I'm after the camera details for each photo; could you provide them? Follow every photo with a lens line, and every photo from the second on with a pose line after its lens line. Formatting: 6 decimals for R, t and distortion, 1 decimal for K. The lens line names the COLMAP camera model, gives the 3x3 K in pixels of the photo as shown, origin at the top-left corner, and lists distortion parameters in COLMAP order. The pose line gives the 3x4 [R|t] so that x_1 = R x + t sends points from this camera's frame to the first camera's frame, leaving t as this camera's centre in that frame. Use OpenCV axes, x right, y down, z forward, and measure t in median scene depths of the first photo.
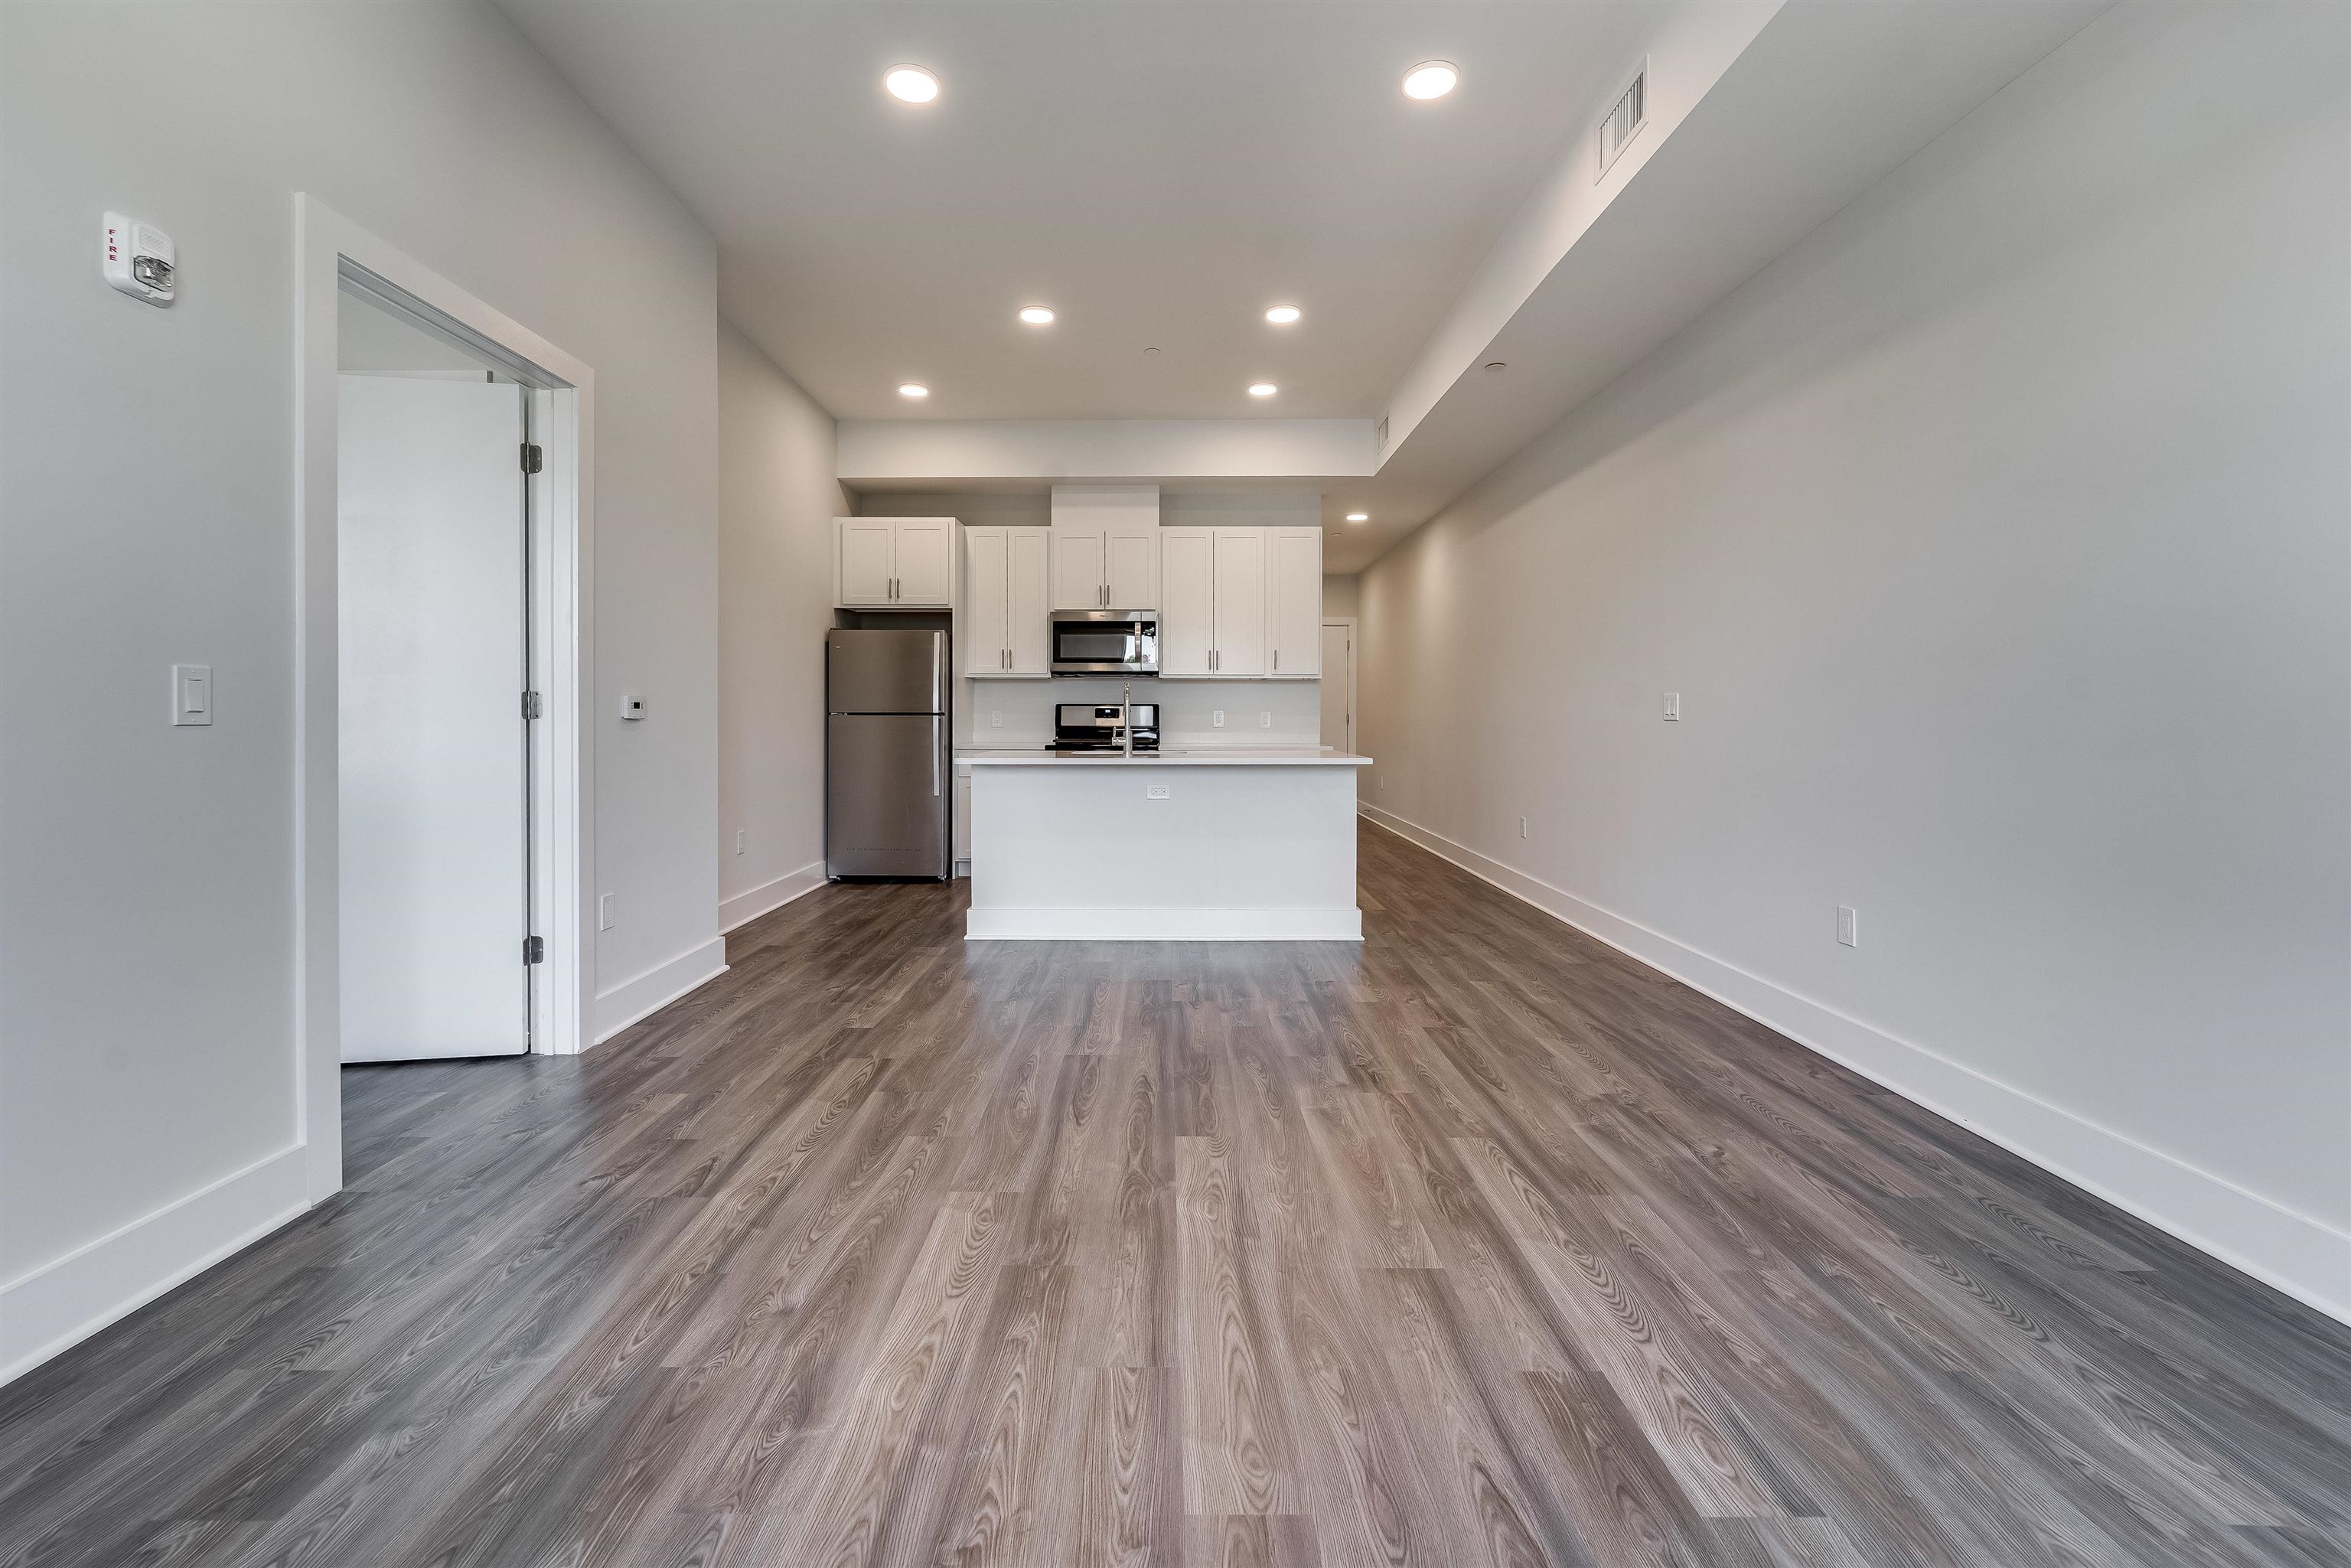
lens RADIAL K [[956.0, 0, 1161.2], [0, 956.0, 762.6], [0, 0, 1]] dist [-0.006737, -0.000386]
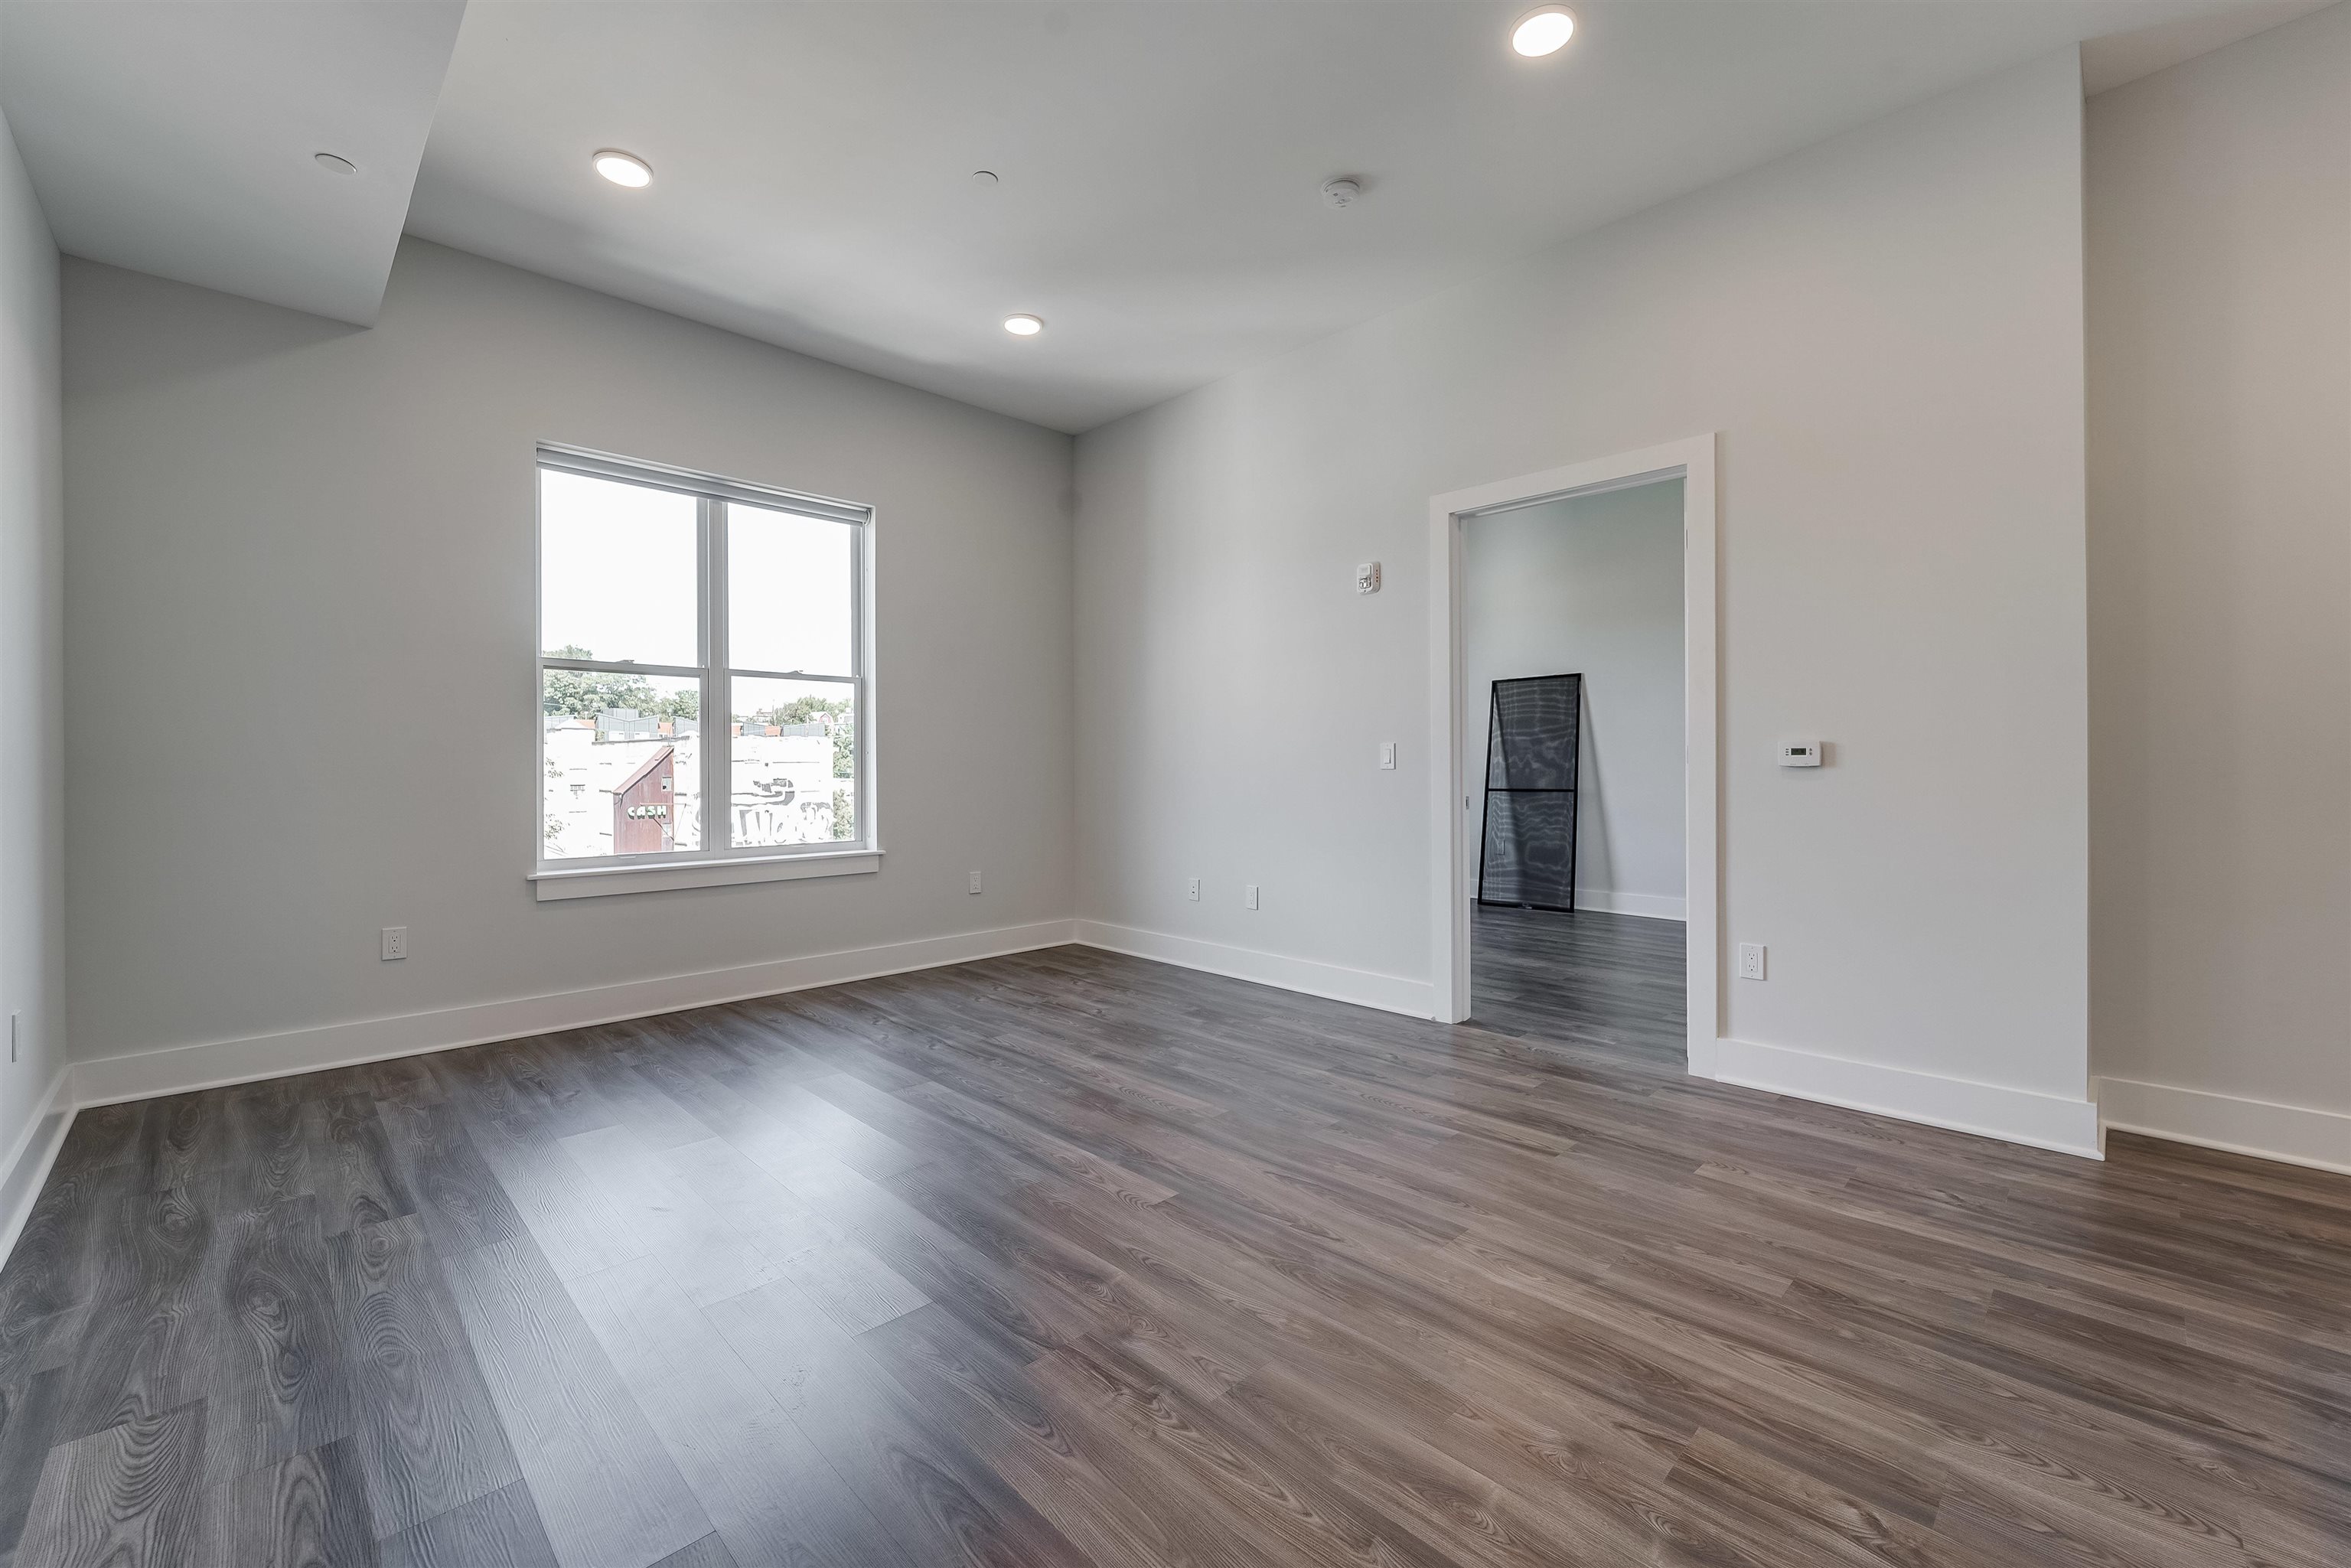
lens RADIAL K [[956.0, 0, 1166.7], [0, 956.0, 759.8], [0, 0, 1]] dist [-0.006737, -0.000386]
pose [[-0.713477, -0.003699, -0.700668, 0.474784], [-0.031301, 0.999156, 0.026599, -0.051403], [0.699979, 0.040909, -0.712991, 1.117726]]
